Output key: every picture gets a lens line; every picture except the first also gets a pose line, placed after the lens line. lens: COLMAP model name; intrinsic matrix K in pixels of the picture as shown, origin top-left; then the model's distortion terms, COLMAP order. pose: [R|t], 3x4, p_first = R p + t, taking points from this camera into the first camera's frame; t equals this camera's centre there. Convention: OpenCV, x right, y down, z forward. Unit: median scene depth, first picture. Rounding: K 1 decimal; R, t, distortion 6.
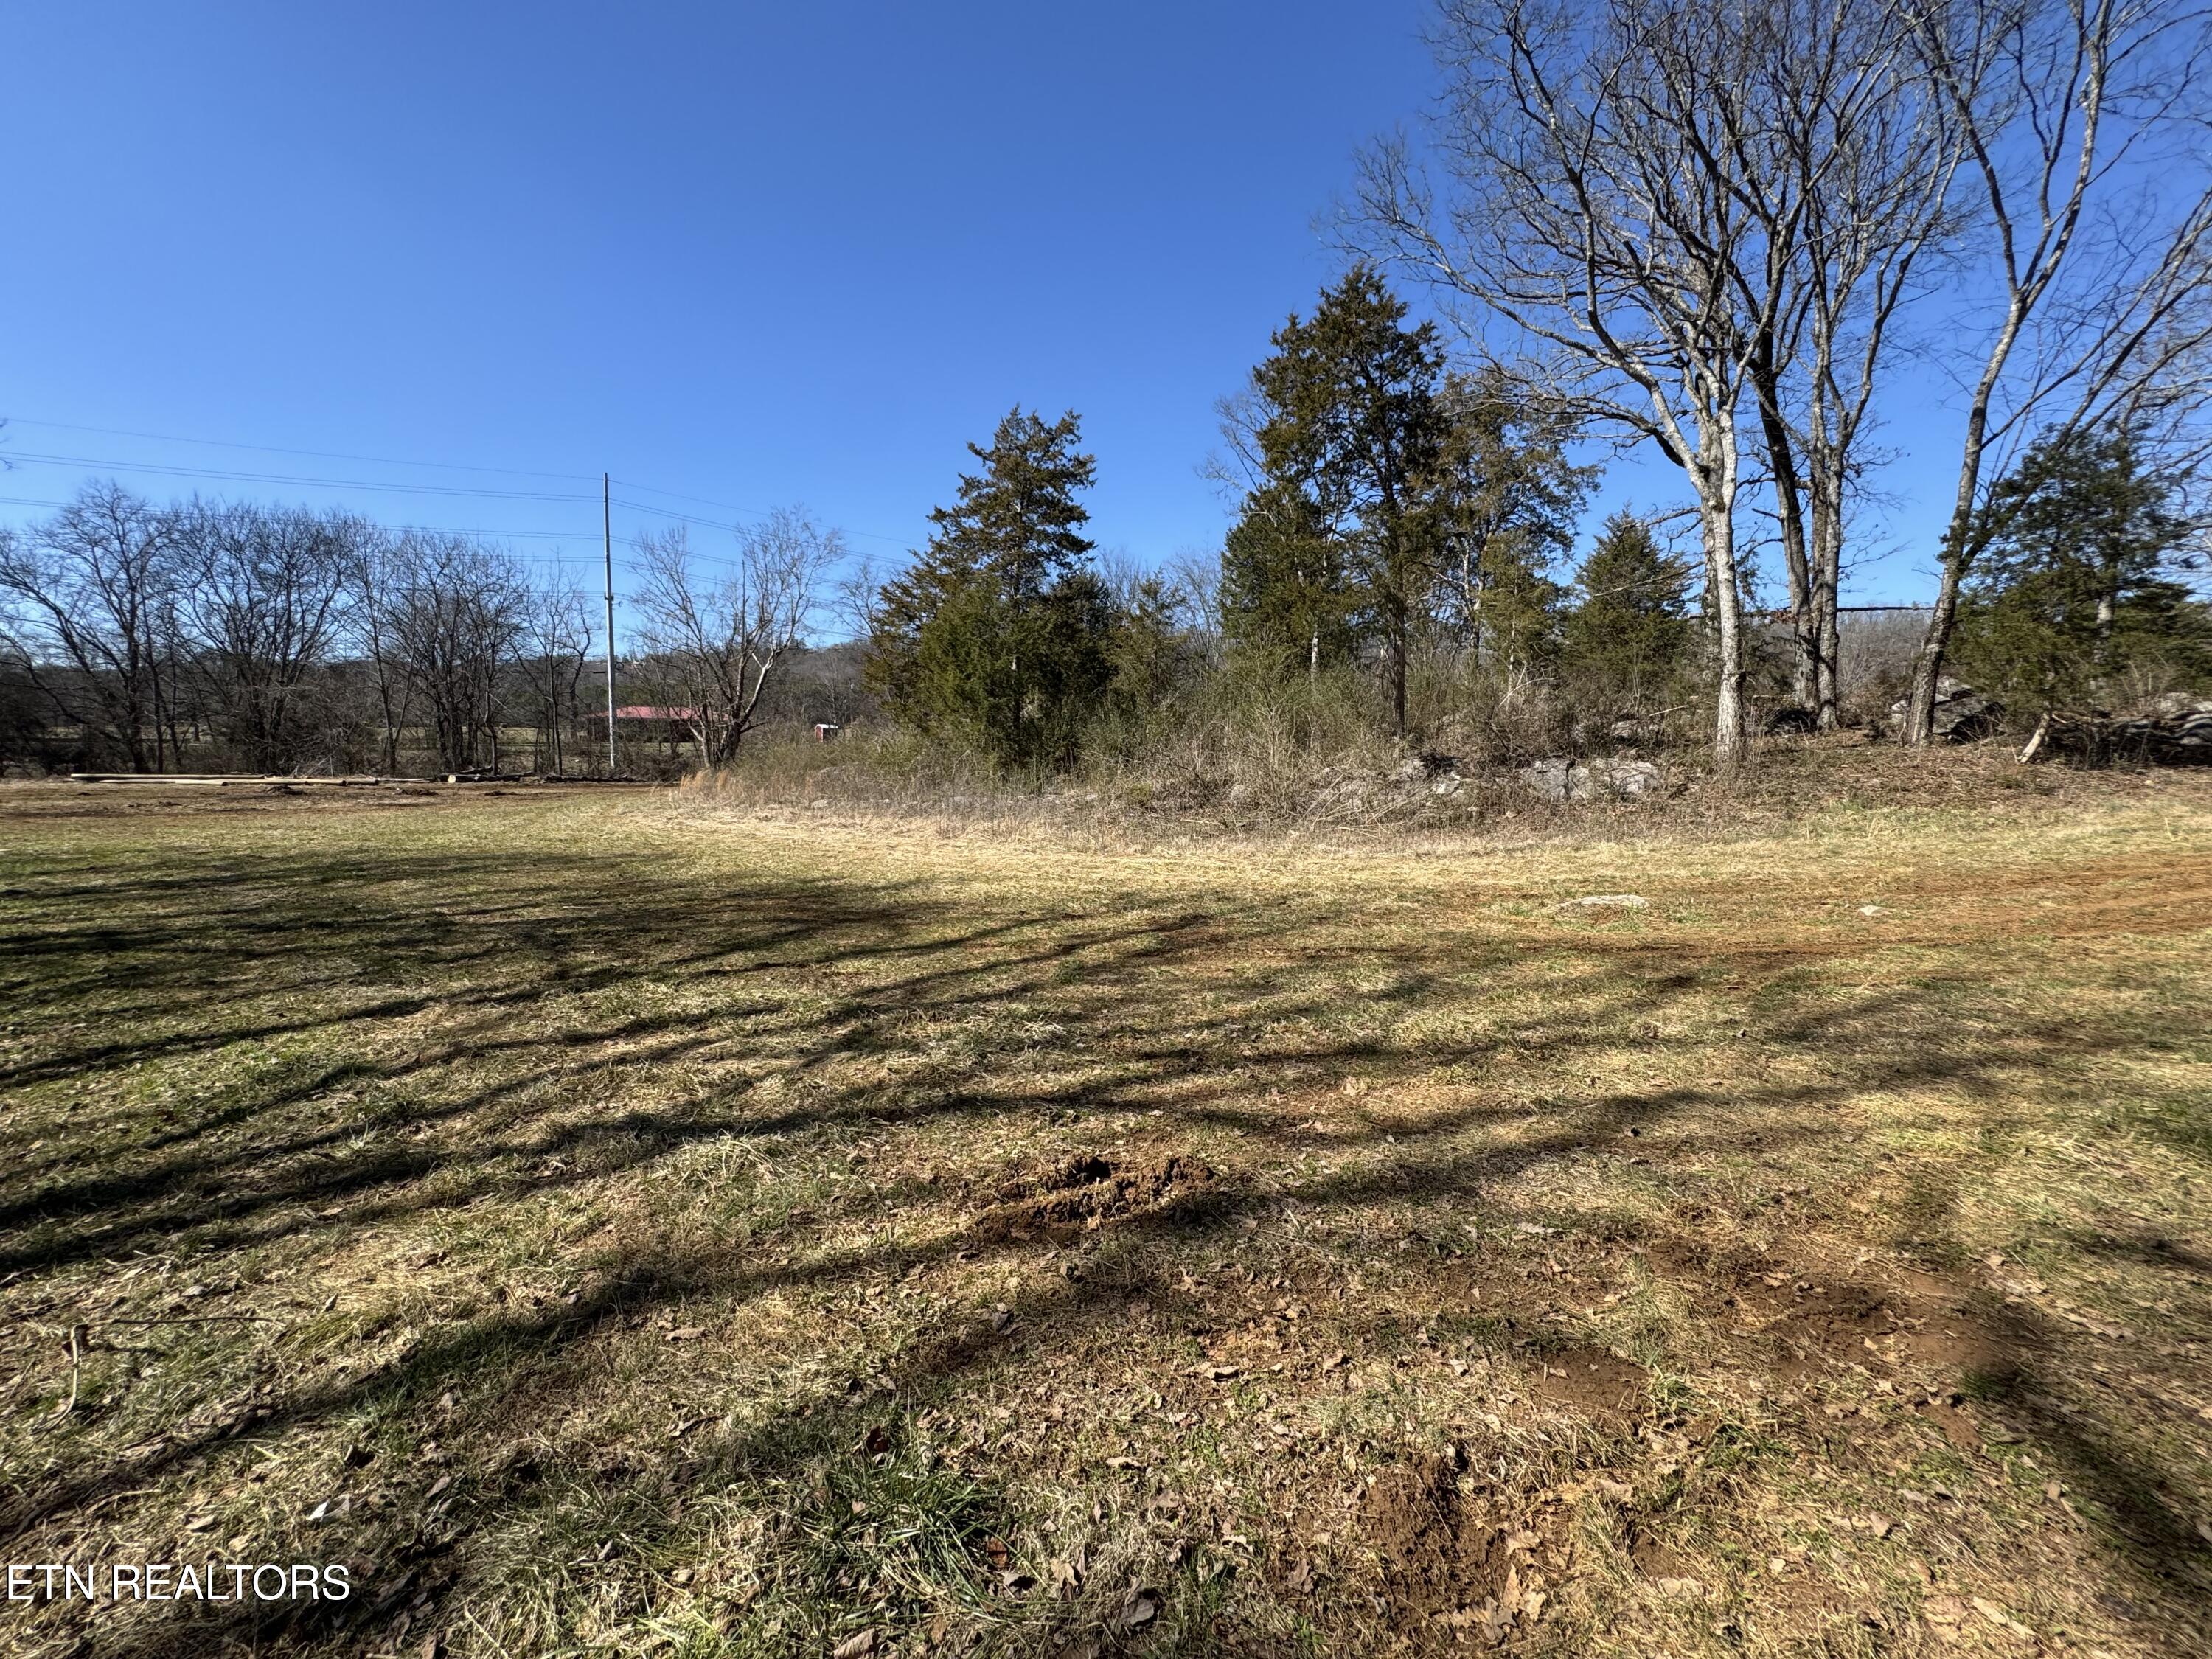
lens RADIAL K [[882.7, 0, 1106.1], [0, 882.7, 826.6], [0, 0, 1]] dist [-0.005749, 0.001593]
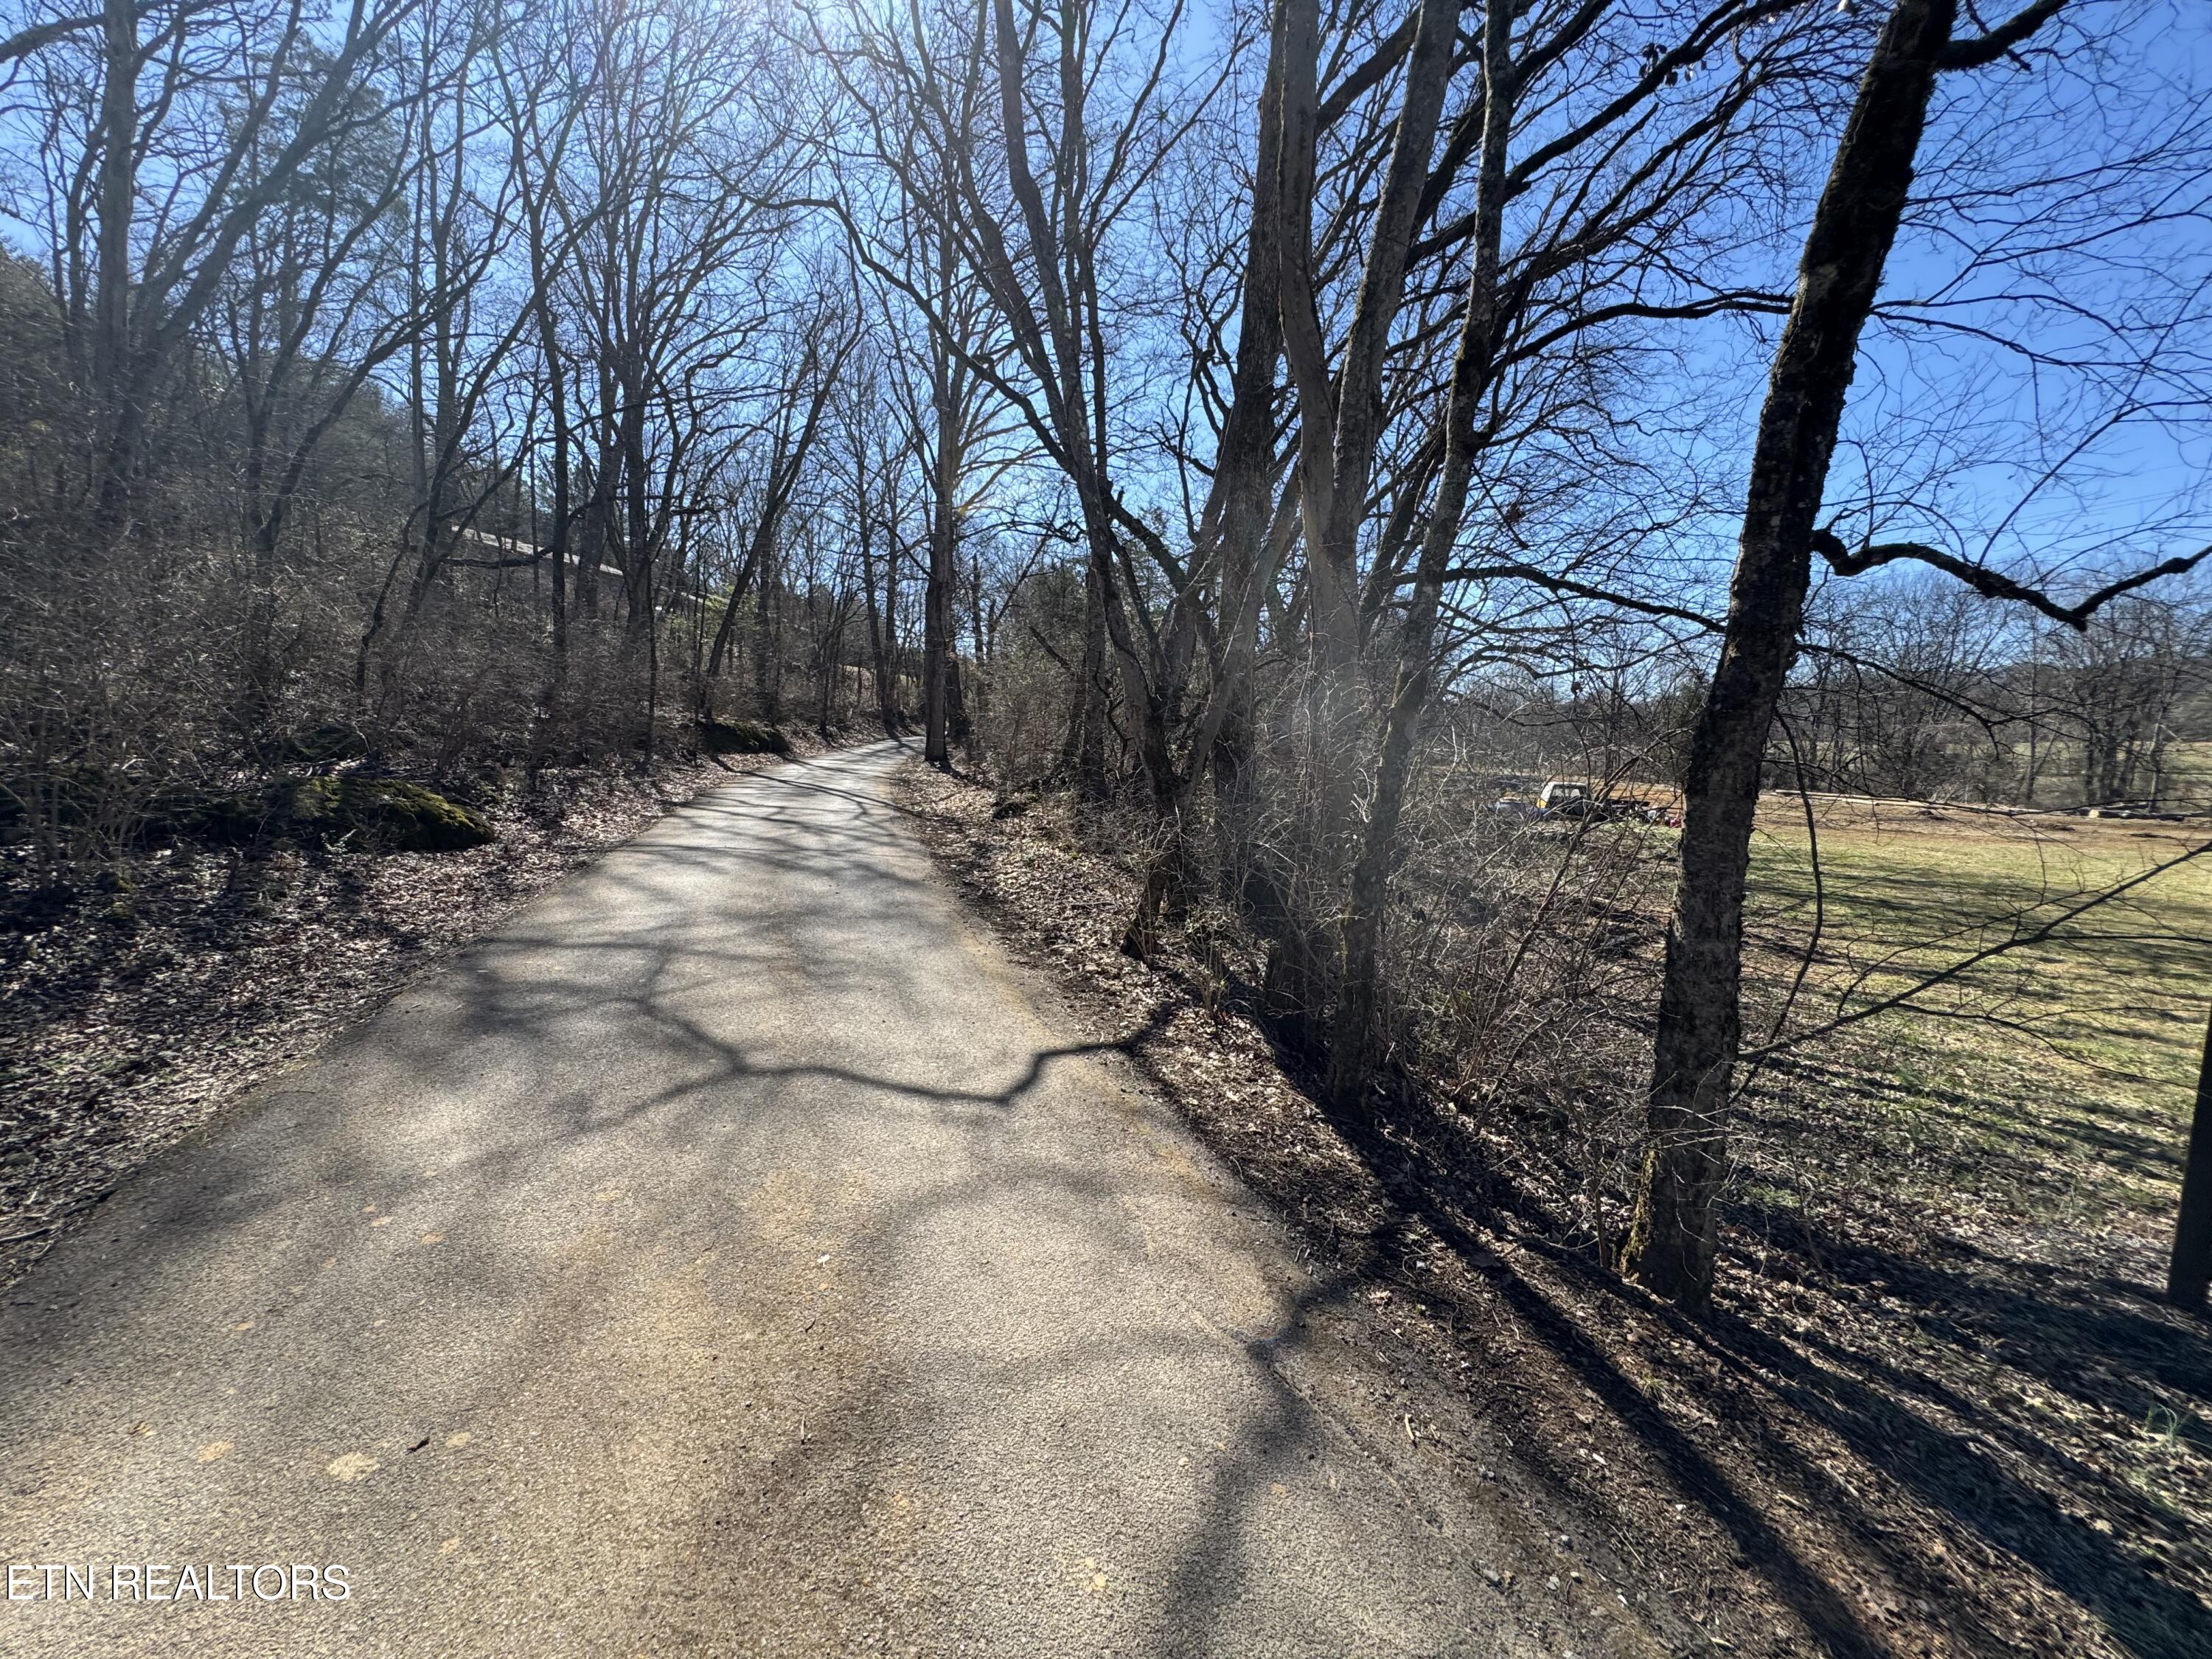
lens RADIAL K [[882.7, 0, 1106.3], [0, 882.7, 825.8], [0, 0, 1]] dist [-0.005749, 0.001593]
pose [[0.088200, 0.093435, -0.991711, 0.356927], [-0.105505, 0.990867, 0.083973, -0.016804], [0.990500, 0.097224, 0.097253, -0.497647]]
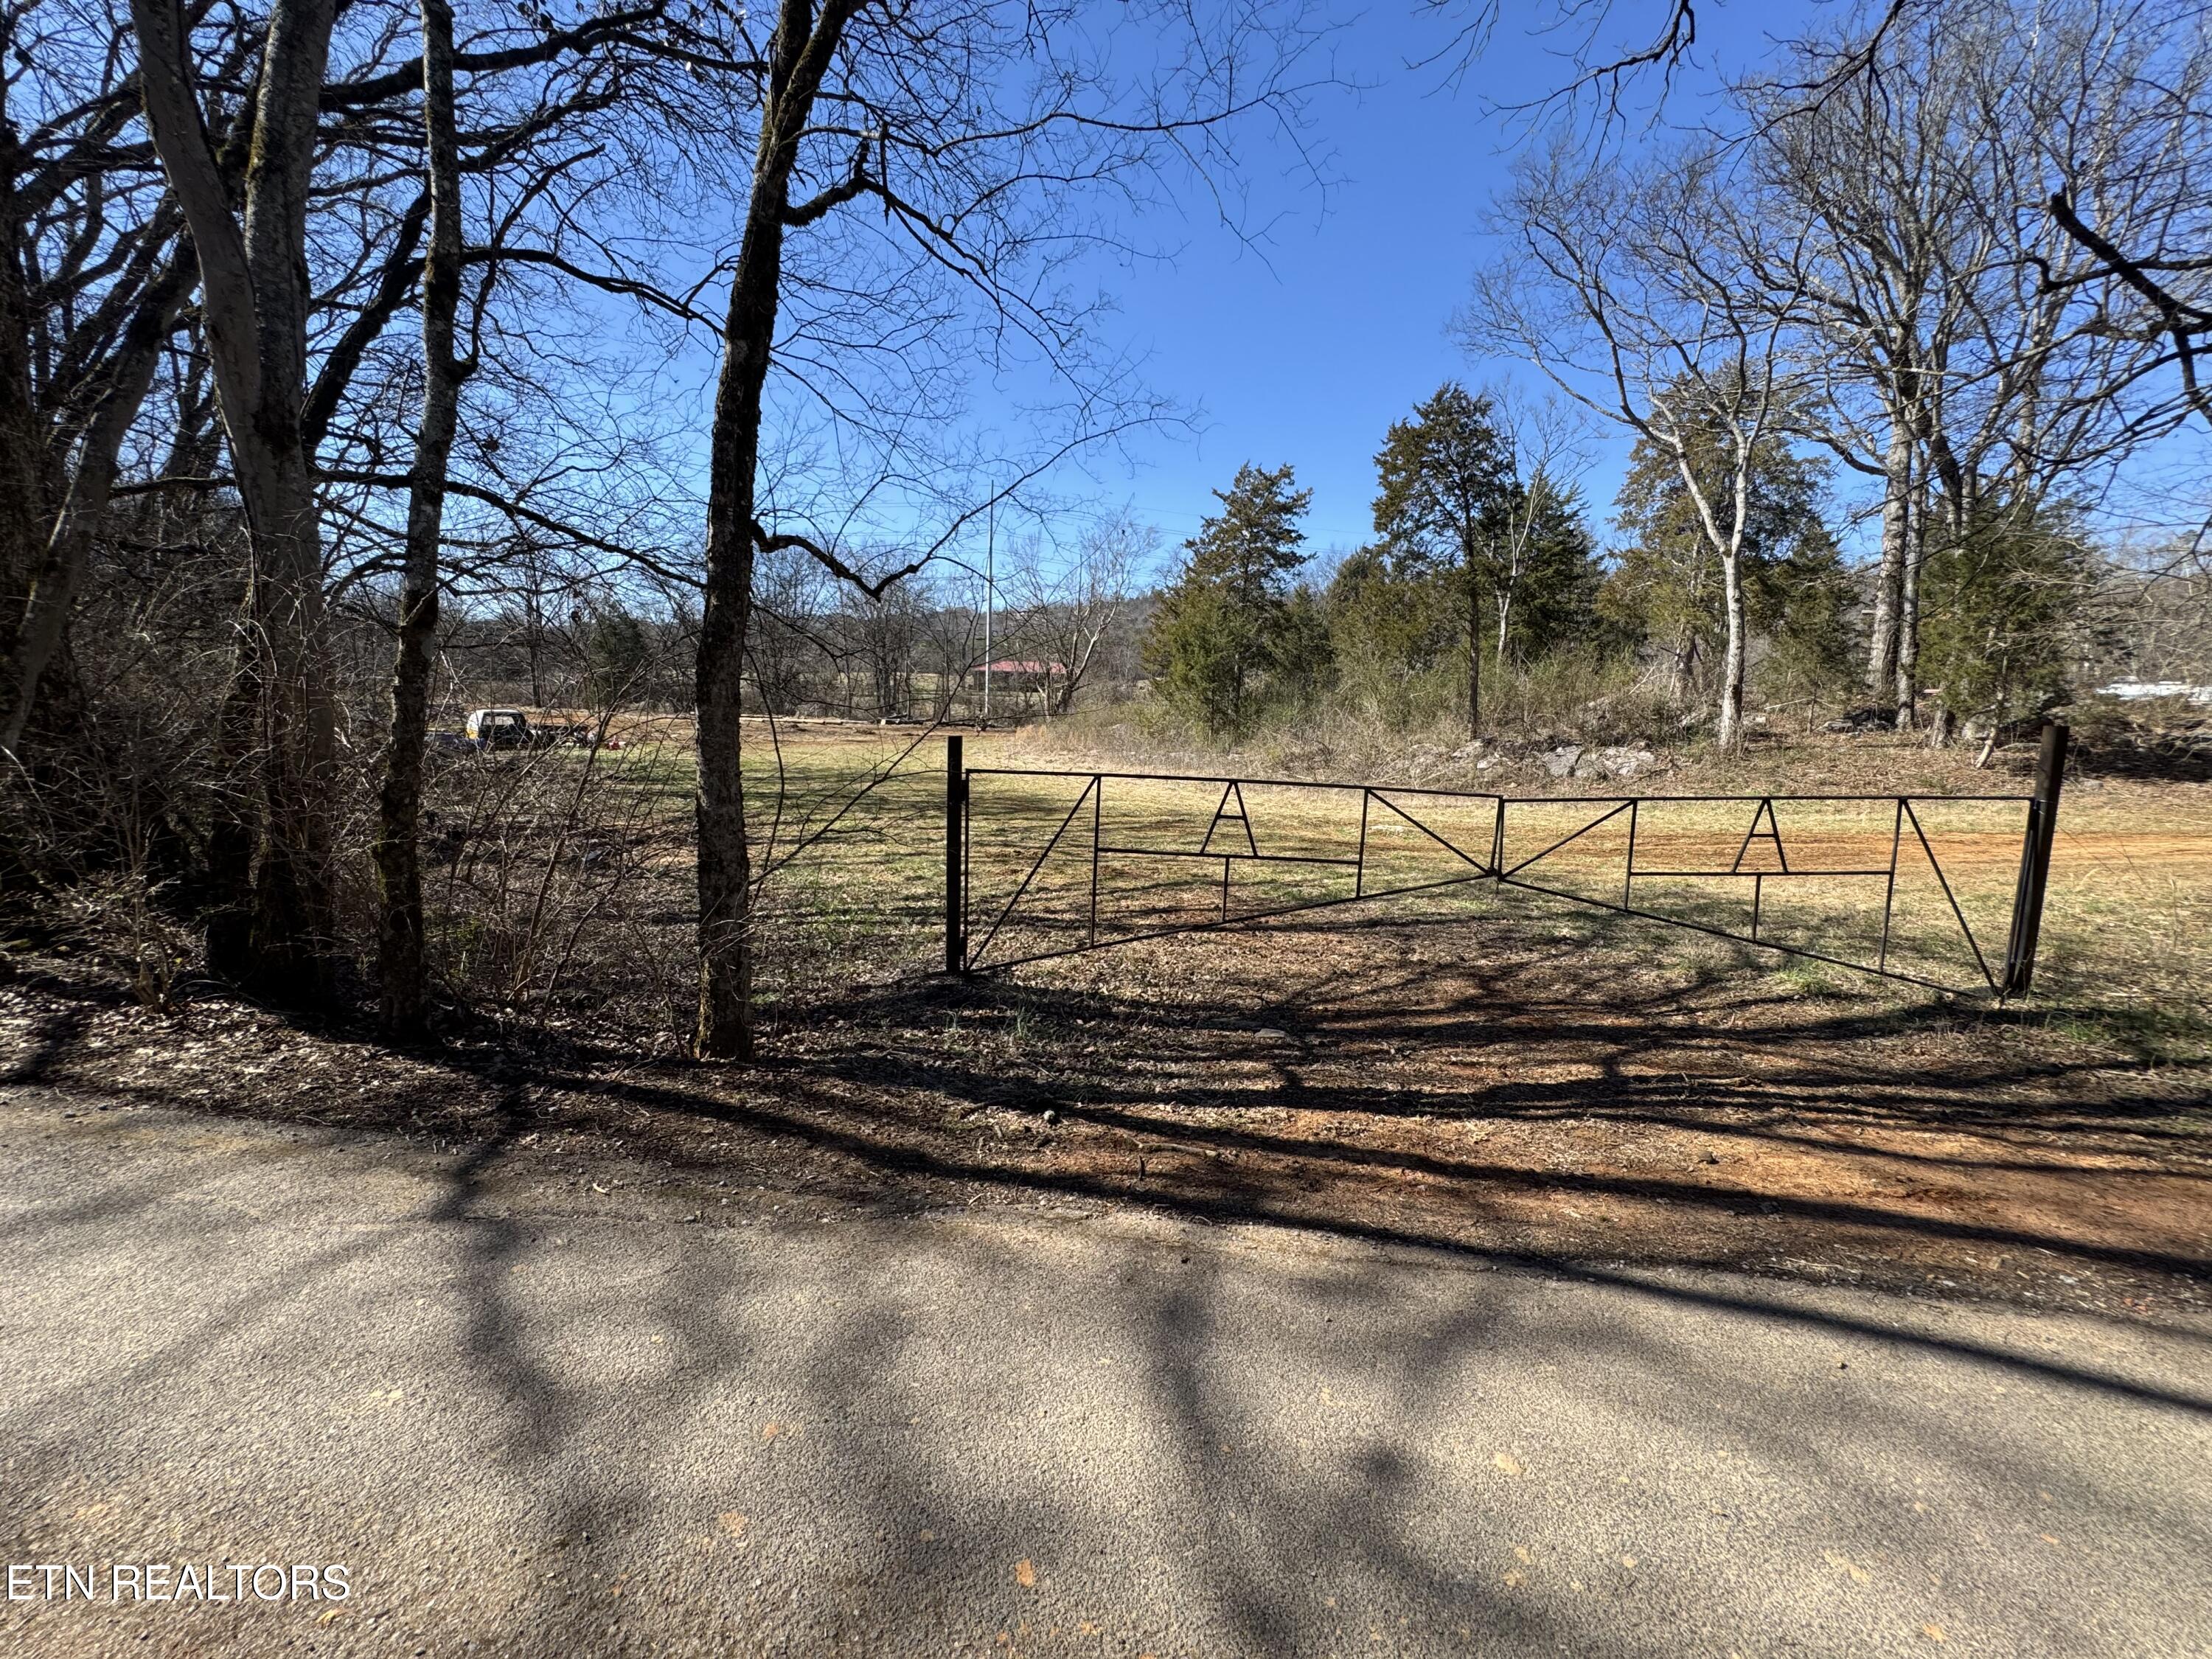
lens RADIAL K [[882.7, 0, 1105.8], [0, 882.7, 826.6], [0, 0, 1]] dist [-0.005749, 0.001593]
pose [[0.924427, 0.077270, -0.373448, 0.385043], [-0.054984, 0.996032, 0.069982, -0.010922], [0.377374, -0.044160, 0.925008, -0.542702]]
